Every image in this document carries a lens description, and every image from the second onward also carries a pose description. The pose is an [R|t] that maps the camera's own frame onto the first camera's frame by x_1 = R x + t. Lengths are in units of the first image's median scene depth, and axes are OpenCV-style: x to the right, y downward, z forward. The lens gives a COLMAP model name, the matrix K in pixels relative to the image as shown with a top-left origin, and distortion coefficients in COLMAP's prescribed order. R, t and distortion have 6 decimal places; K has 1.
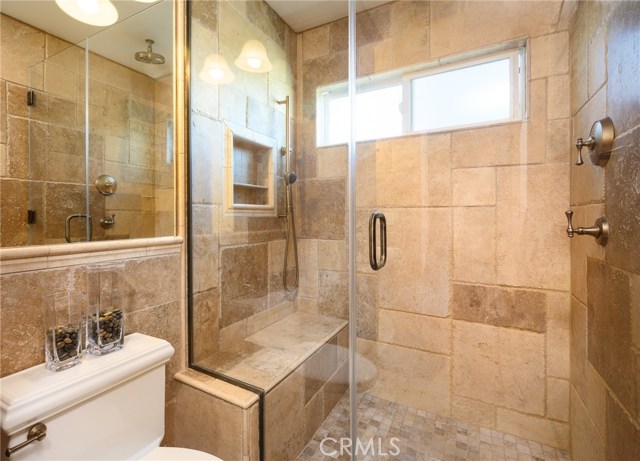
lens RADIAL K [[317.5, 0, 276.3], [0, 317.5, 219.0], [0, 0, 1]] dist [-0.004301, -0.000402]
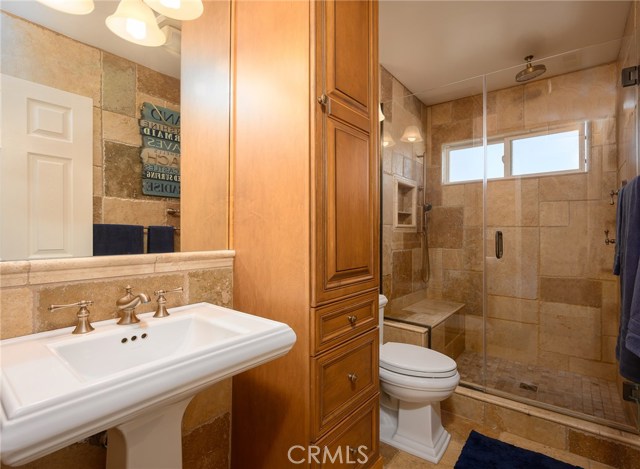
lens RADIAL K [[327.5, 0, 322.8], [0, 327.5, 231.8], [0, 0, 1]] dist [-0.004356, -0.001085]
pose [[0.996152, 0.006696, -0.087392, -0.322123], [-0.007577, 0.999924, -0.009759, 0.008372], [0.087320, 0.010384, 0.996126, -0.612626]]
